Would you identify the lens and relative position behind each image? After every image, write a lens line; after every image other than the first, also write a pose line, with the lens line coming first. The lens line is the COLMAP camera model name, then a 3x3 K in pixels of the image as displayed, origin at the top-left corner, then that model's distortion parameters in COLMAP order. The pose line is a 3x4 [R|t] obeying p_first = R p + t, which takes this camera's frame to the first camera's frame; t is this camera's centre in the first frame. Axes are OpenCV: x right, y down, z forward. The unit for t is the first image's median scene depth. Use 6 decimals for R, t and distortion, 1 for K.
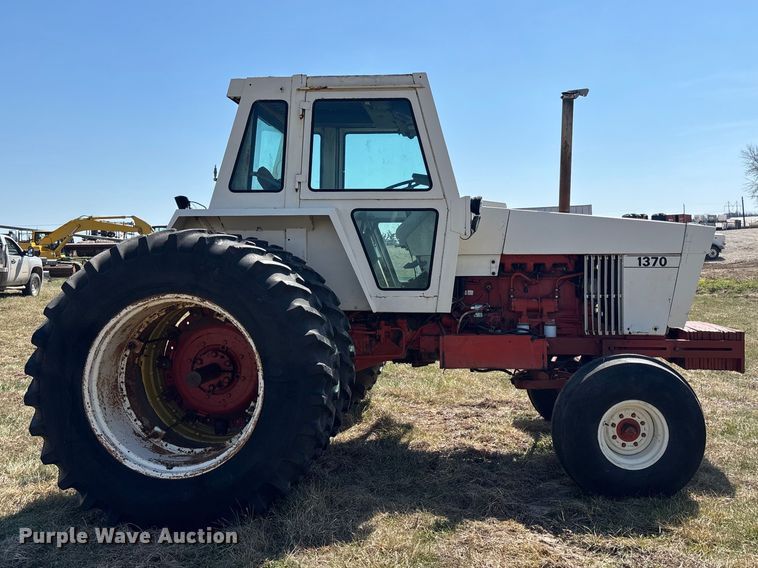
lens RADIAL K [[673.0, 0, 368.0], [0, 673.0, 273.1], [0, 0, 1]] dist [0.067766, -0.003972]
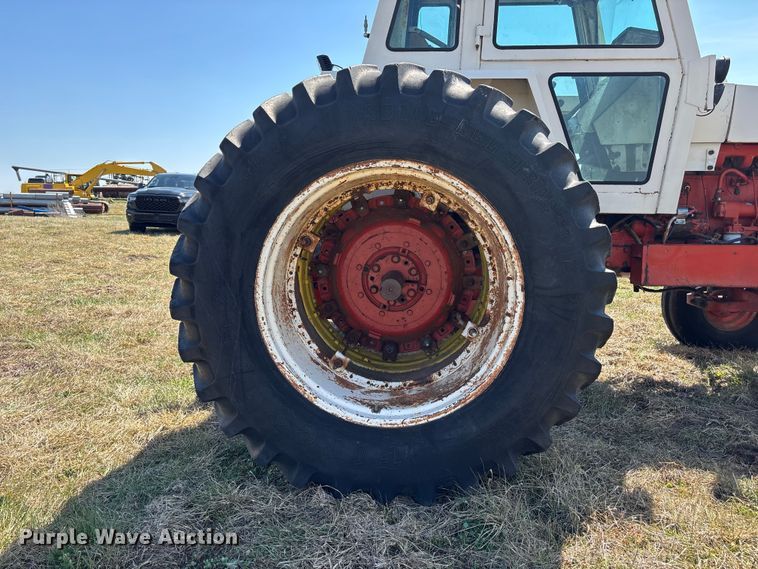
lens RADIAL K [[529.3, 0, 339.7], [0, 529.3, 292.2], [0, 0, 1]] dist [0.130284, -0.043217]
pose [[0.999292, 0.020594, 0.031486, -0.324899], [-0.024686, 0.990448, 0.135659, 0.082476], [-0.028392, -0.136340, 0.990255, 0.432744]]
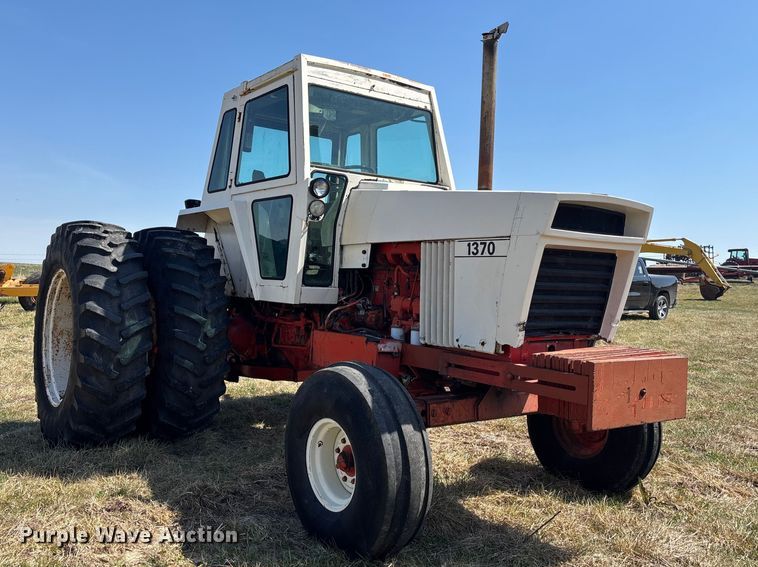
lens RADIAL K [[641.6, 0, 375.9], [0, 641.6, 284.8], [0, 0, 1]] dist [0.041424, -0.000721]
pose [[0.681473, 0.031405, -0.731169, 0.993380], [-0.043348, 0.999057, 0.002509, 0.028745], [0.730558, 0.029986, 0.682192, 0.550860]]
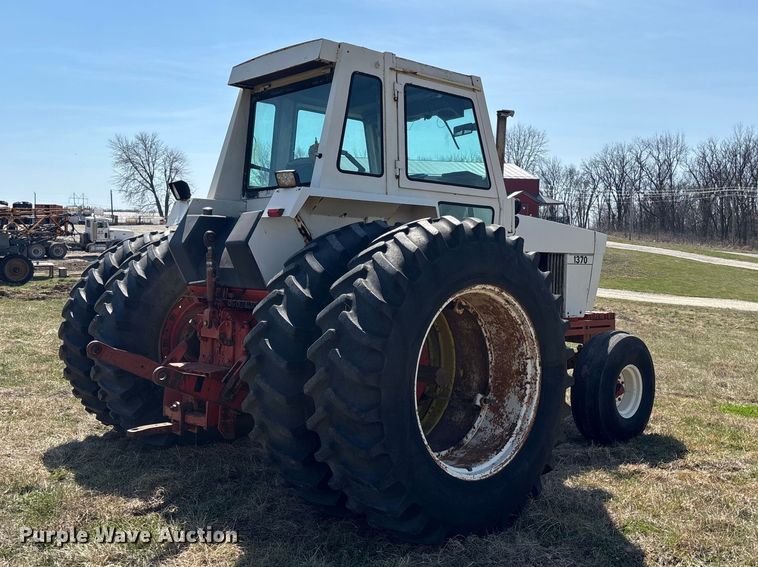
lens RADIAL K [[806.9, 0, 377.7], [0, 806.9, 268.9], [0, 0, 1]] dist [0.107936, -0.002204]
pose [[0.666952, 0.009629, 0.745038, -1.148626], [-0.005484, 0.999953, -0.008015, 0.017640], [-0.745080, 0.001260, 0.666973, 0.321256]]
